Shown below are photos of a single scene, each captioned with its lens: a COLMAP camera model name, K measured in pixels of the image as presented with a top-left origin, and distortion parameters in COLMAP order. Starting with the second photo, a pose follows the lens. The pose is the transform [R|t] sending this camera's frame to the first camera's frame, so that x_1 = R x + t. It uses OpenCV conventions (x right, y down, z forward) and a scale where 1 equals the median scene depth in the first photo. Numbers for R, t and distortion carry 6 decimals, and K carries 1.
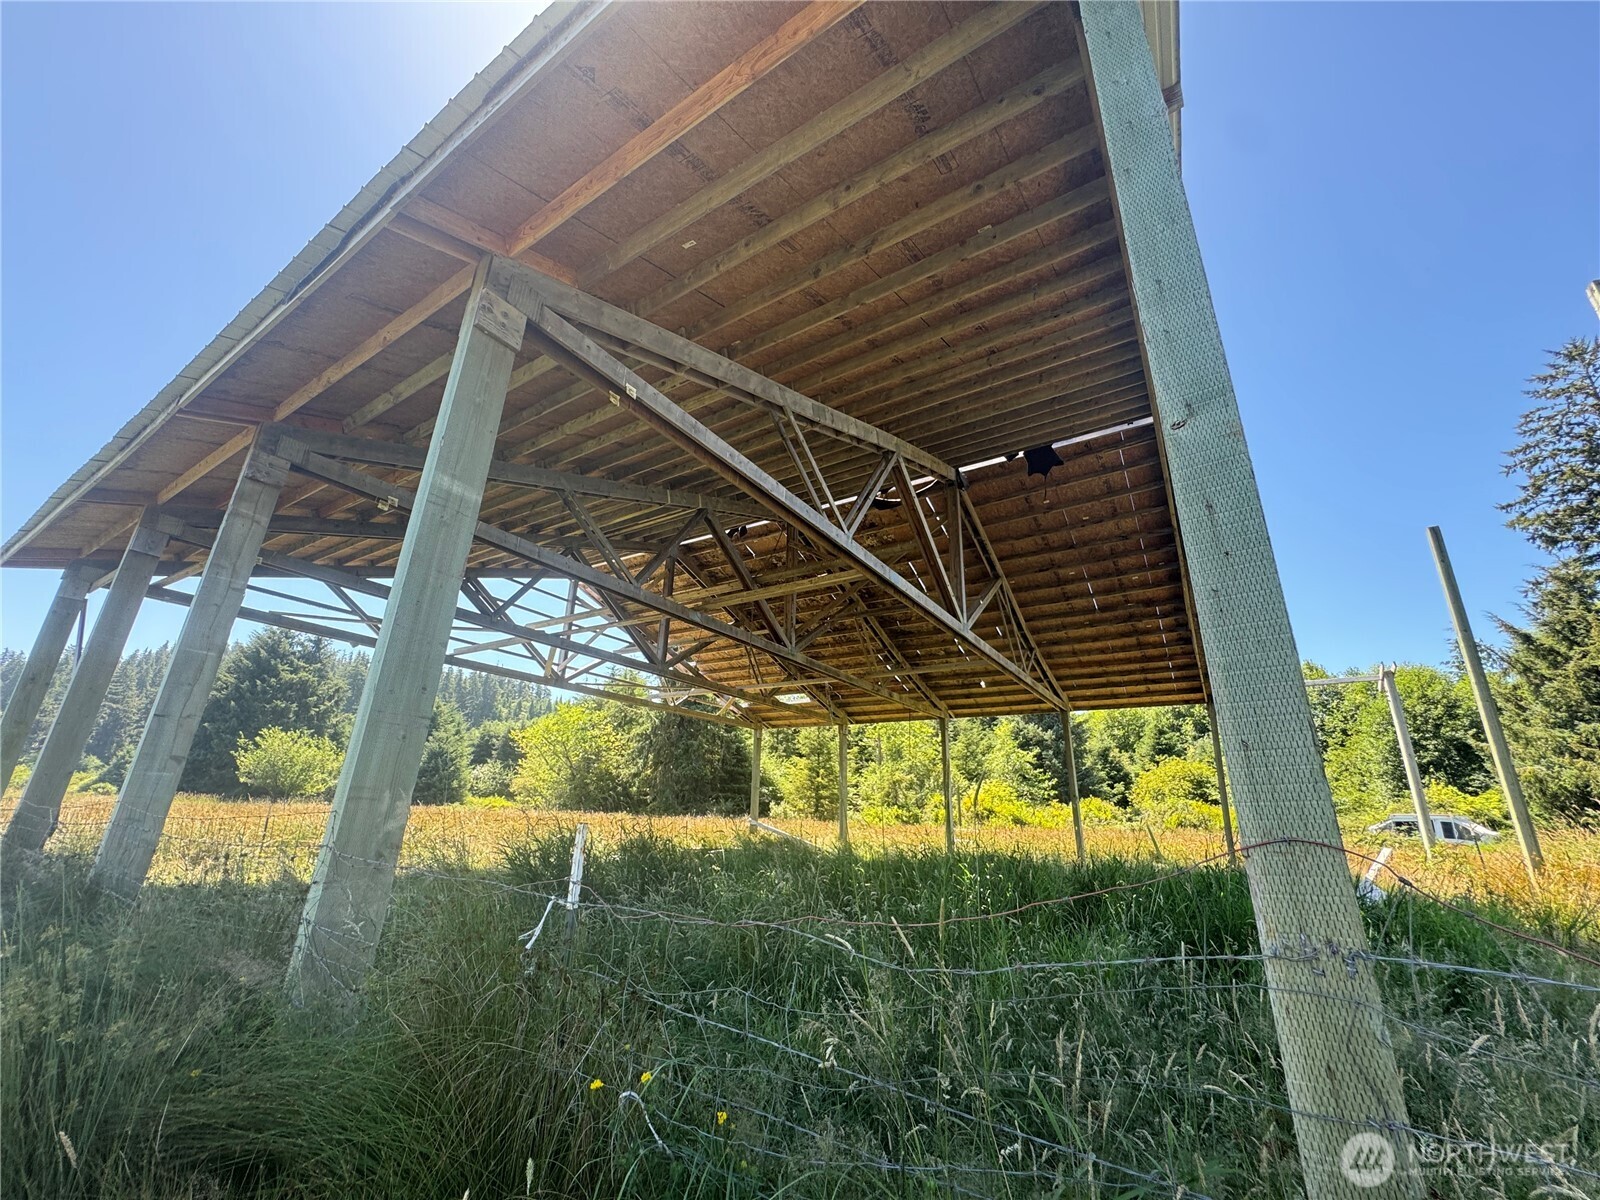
lens RADIAL K [[629.7, 0, 796.4], [0, 629.7, 603.1], [0, 0, 1]] dist [-0.001473, 0.000385]
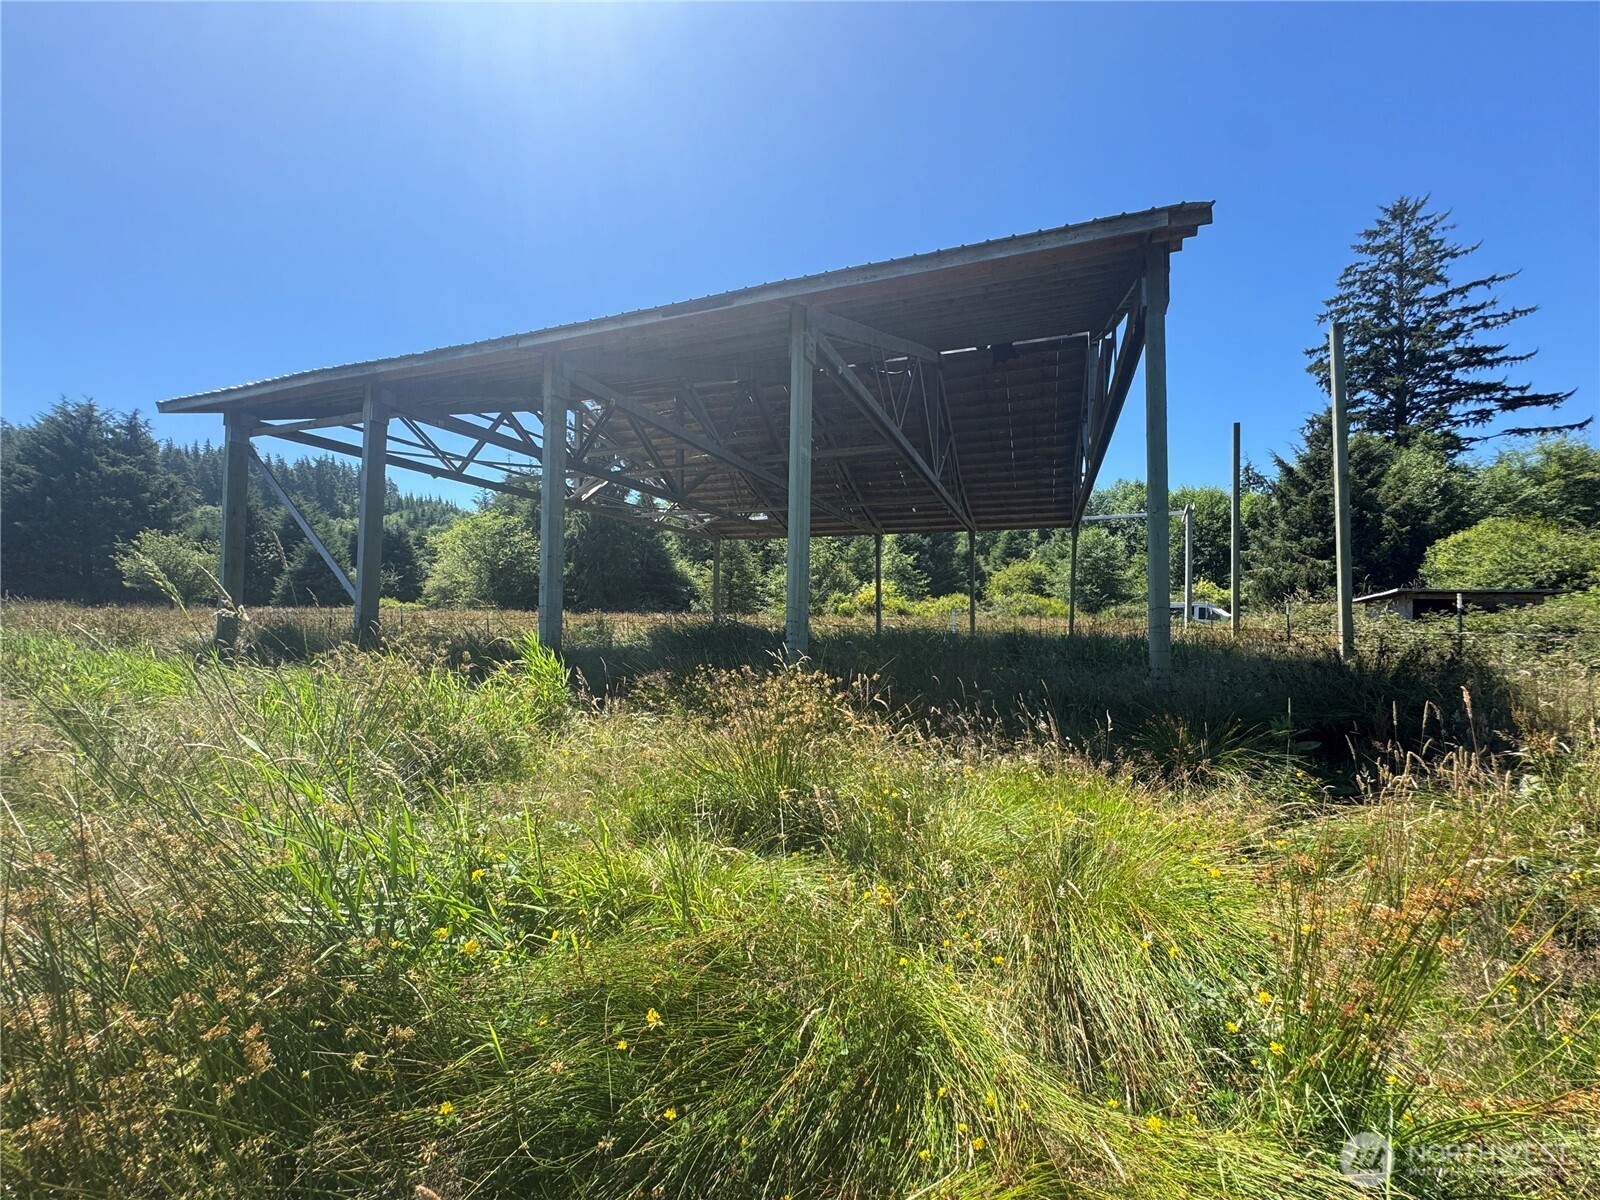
lens RADIAL K [[629.7, 0, 792.8], [0, 629.7, 594.5], [0, 0, 1]] dist [-0.001473, 0.000385]
pose [[0.981132, -0.010661, 0.193045, -0.077396], [-0.046906, 0.955522, 0.291167, -0.026456], [-0.187563, -0.294728, 0.936993, -0.079344]]
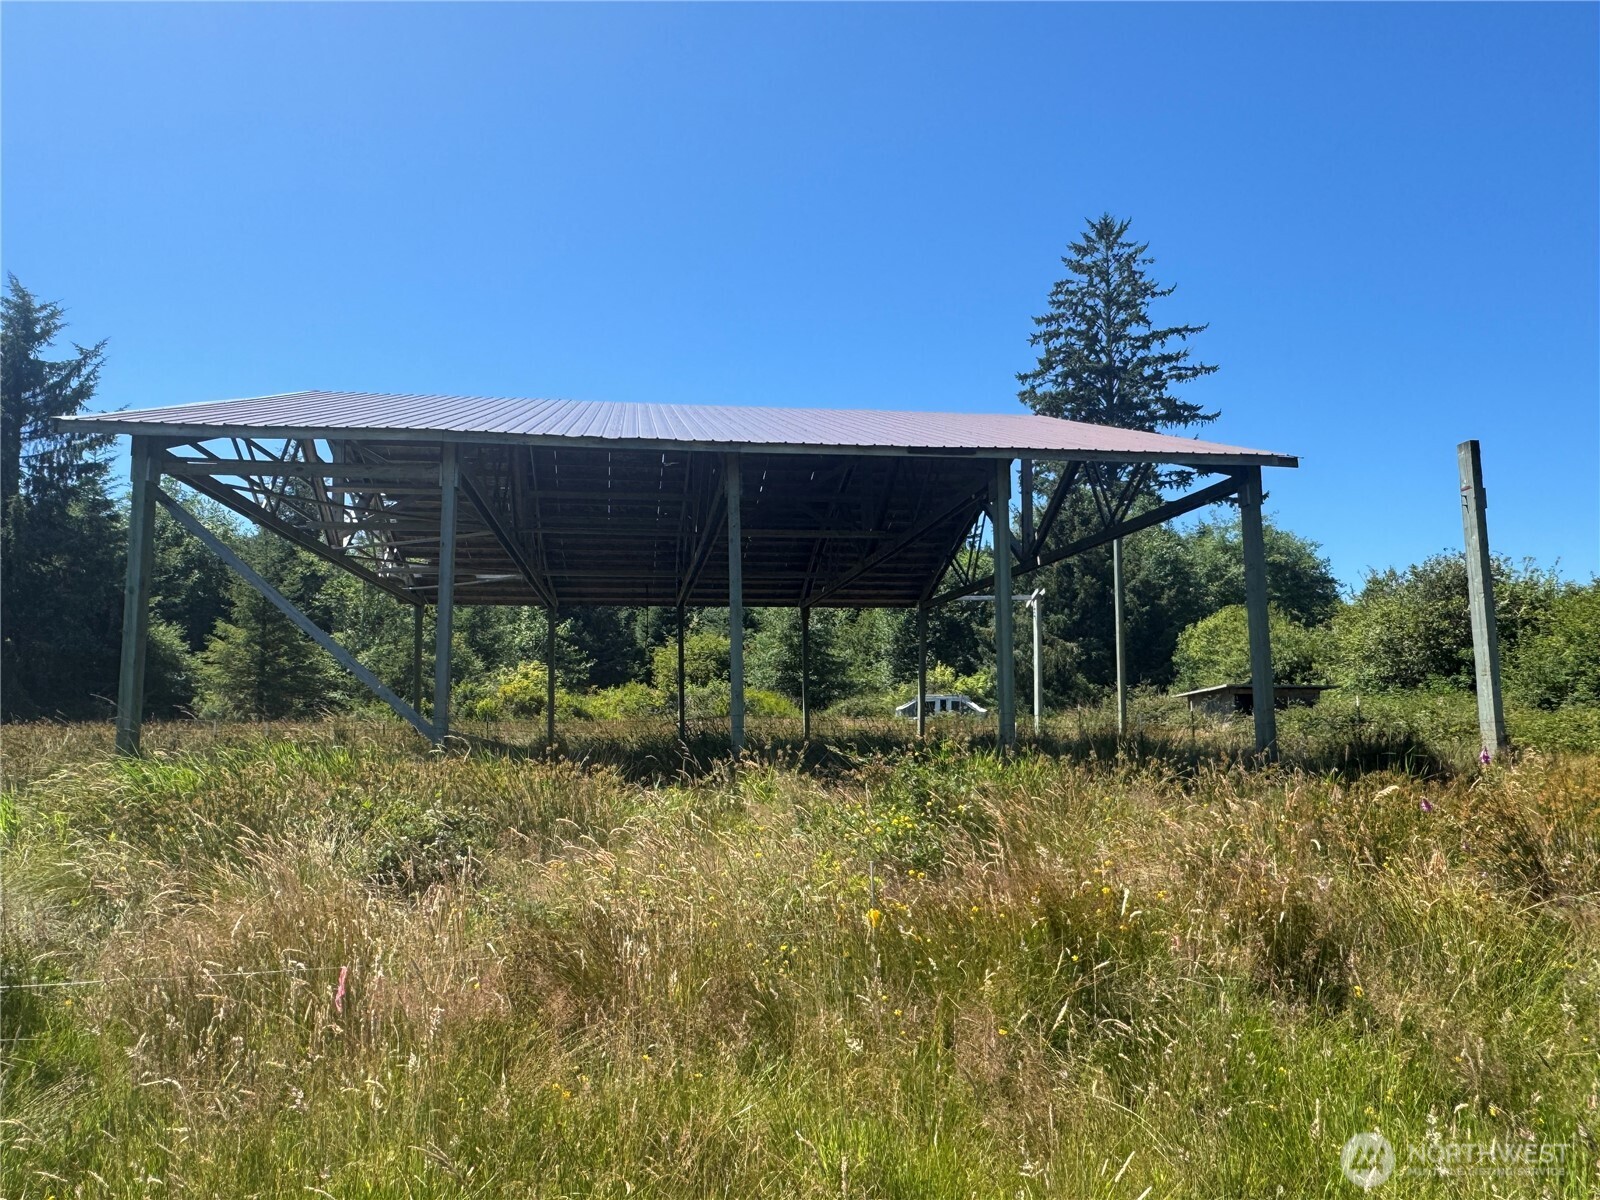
lens RADIAL K [[1111.3, 0, 792.6], [0, 1111.3, 597.1], [0, 0, 1]] dist [0.001661, 0.001342]
pose [[0.750653, 0.037062, 0.659656, -0.309087], [-0.186154, 0.969840, 0.157344, -0.047598], [-0.633929, -0.240909, 0.734913, -0.114817]]
